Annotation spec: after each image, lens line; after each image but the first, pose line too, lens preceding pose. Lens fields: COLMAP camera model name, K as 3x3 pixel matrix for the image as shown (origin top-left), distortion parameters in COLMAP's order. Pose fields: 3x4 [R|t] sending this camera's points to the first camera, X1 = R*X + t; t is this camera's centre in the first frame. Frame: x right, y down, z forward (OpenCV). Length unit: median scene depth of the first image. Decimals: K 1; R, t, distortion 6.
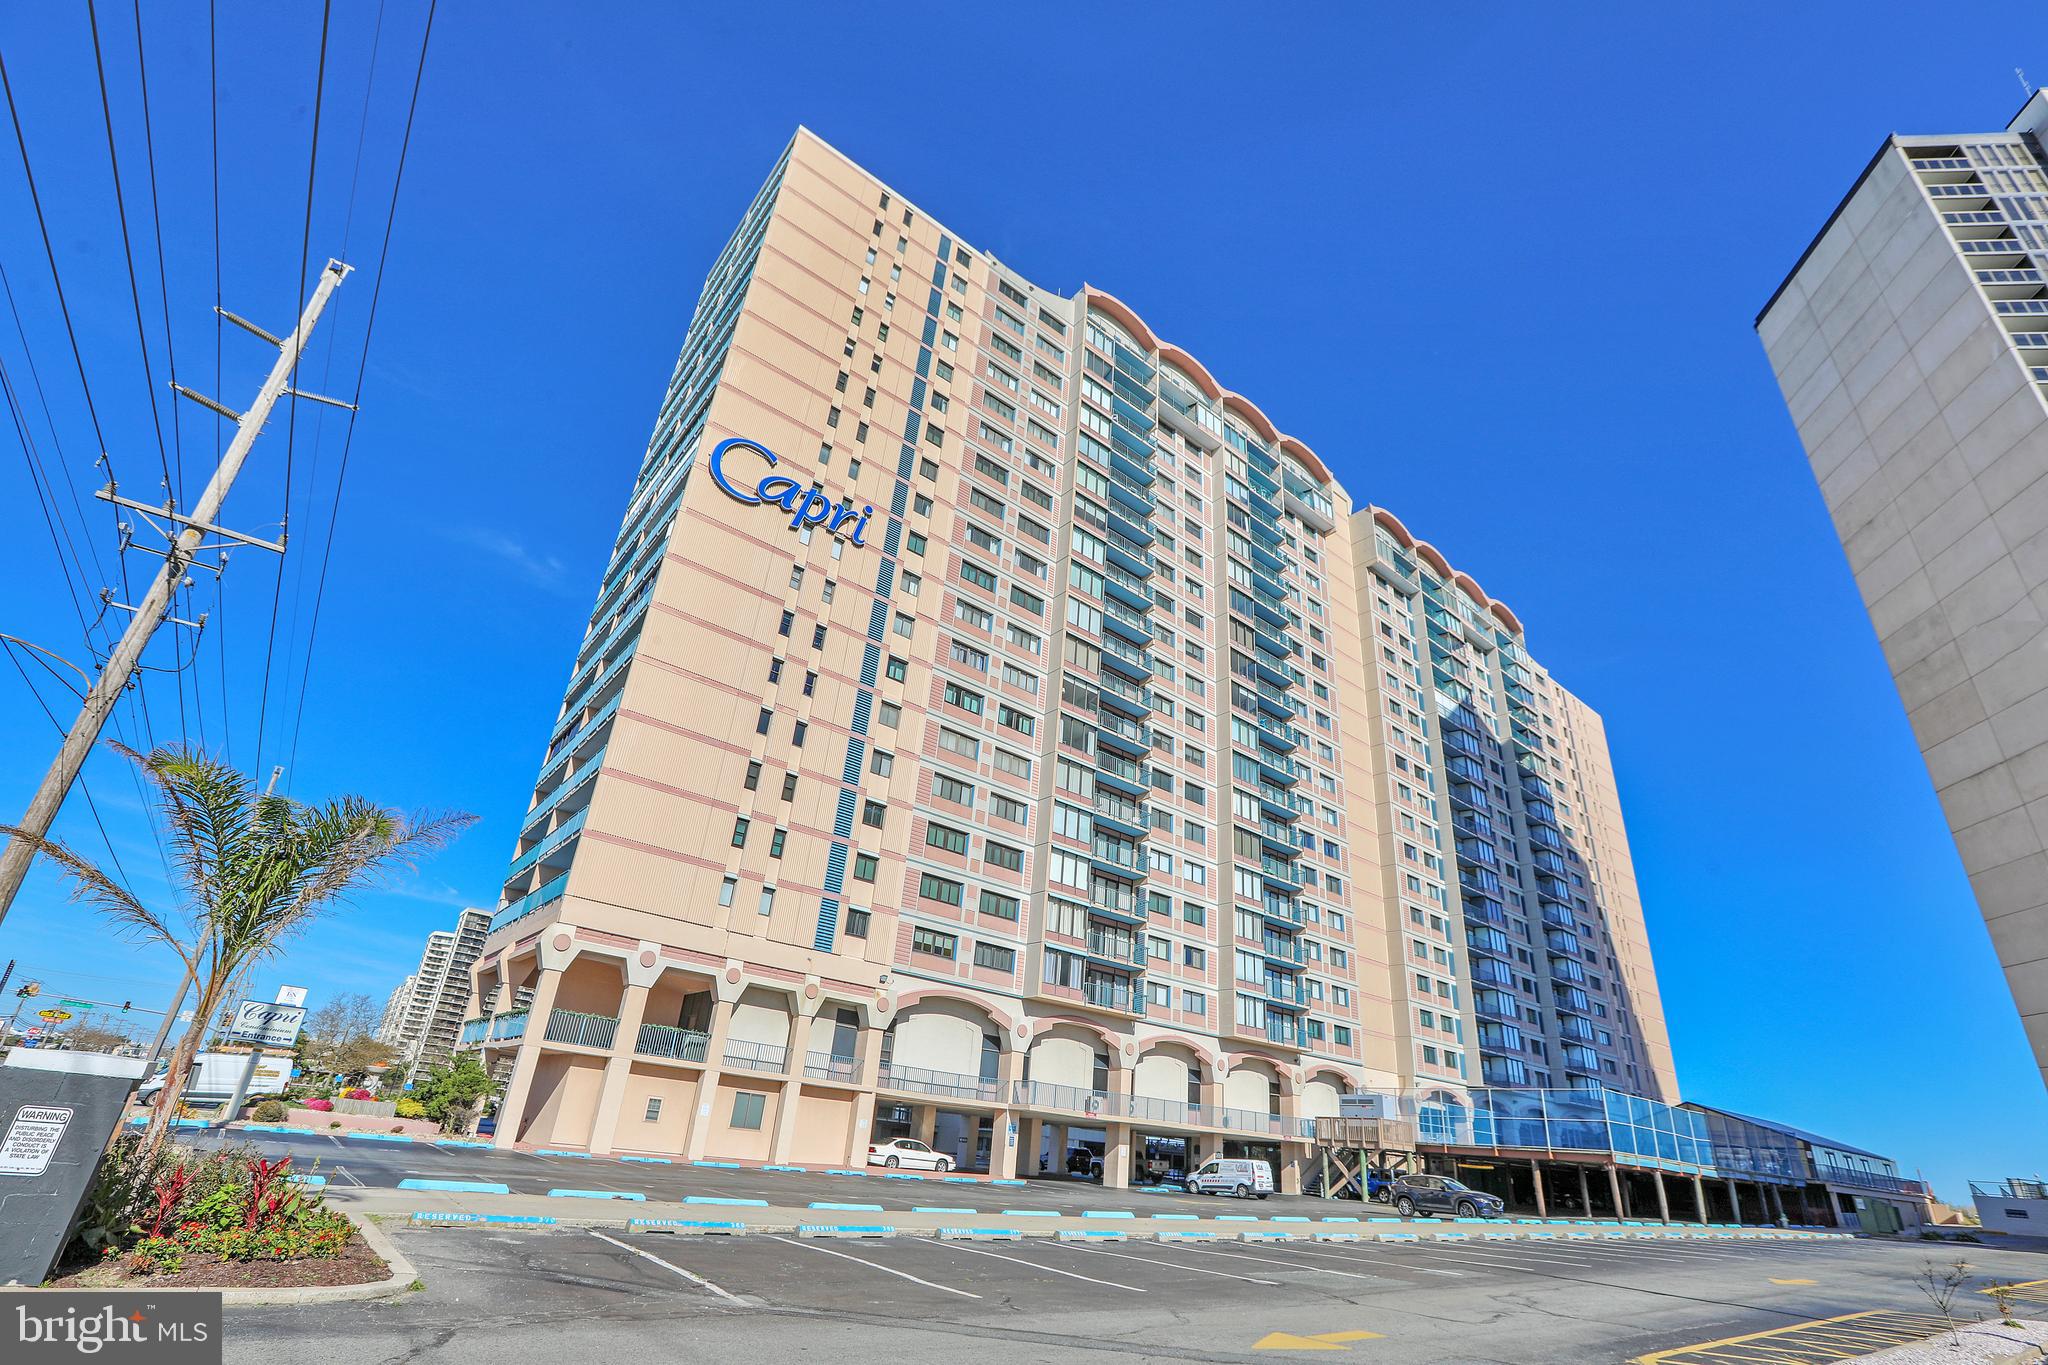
lens RADIAL K [[929.6, 0, 1036.9], [0, 929.6, 681.6], [0, 0, 1]] dist [-0.050833, 0.022452]
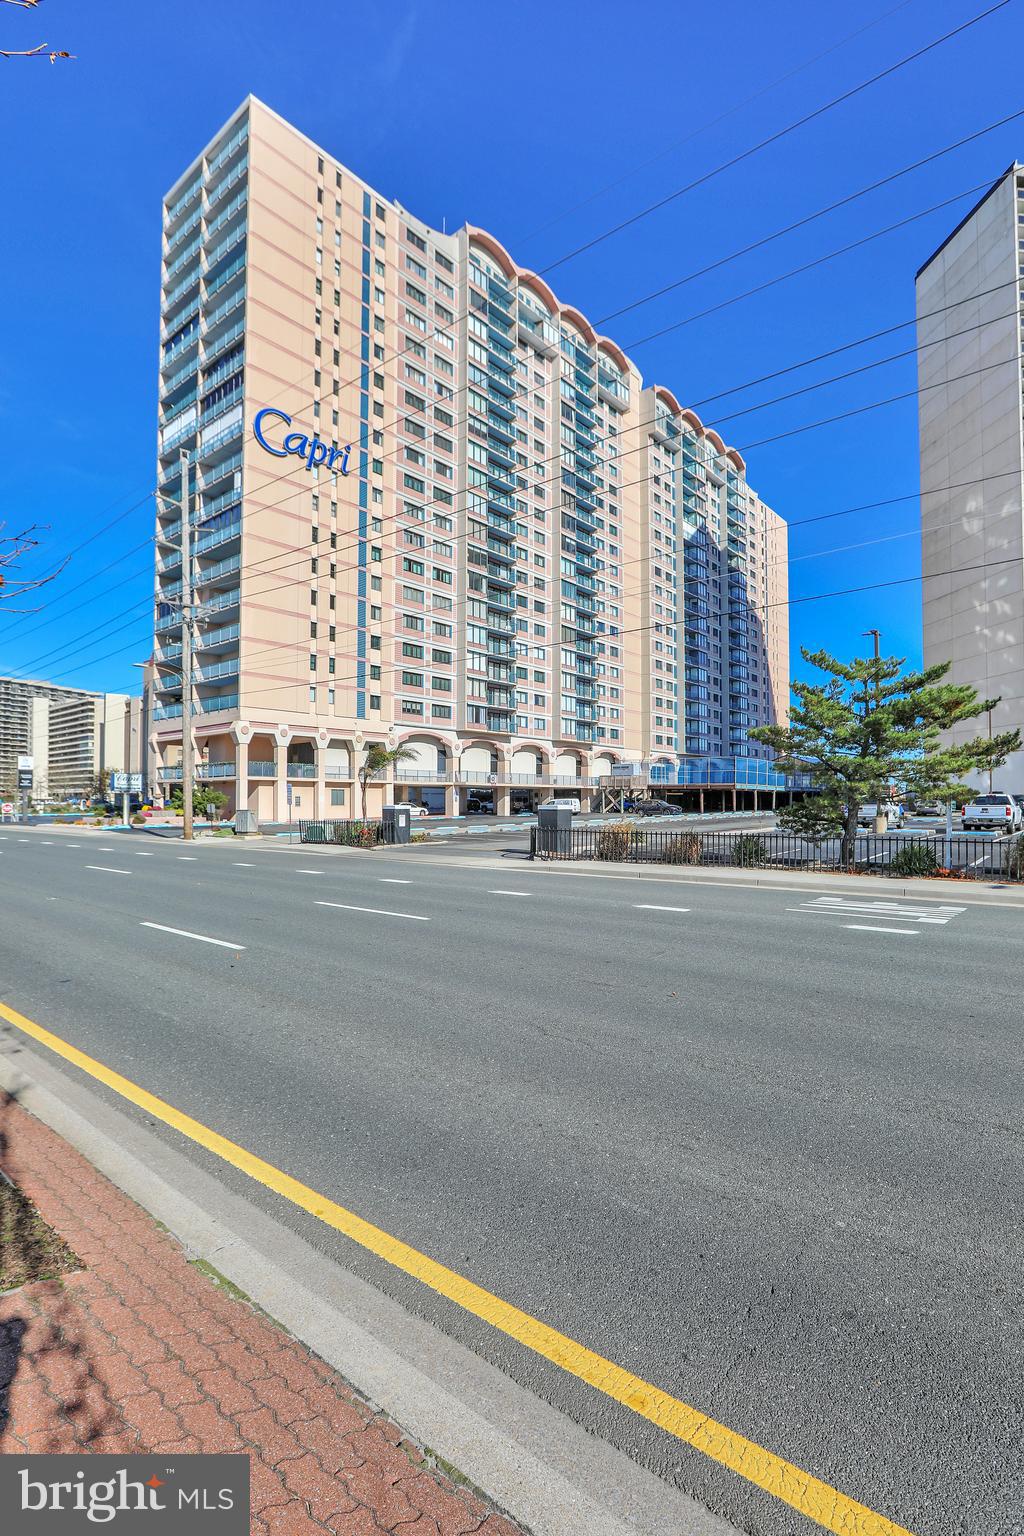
lens RADIAL K [[722.5, 0, 512.0], [0, 722.5, 768.0], [0, 0, 1]] dist [0.018723, 0.000429]
pose [[0.983646, -0.071701, 0.165227, -0.127574], [-0.004538, 0.907189, 0.420698, -0.179525], [-0.180056, -0.414568, 0.892028, -0.320248]]
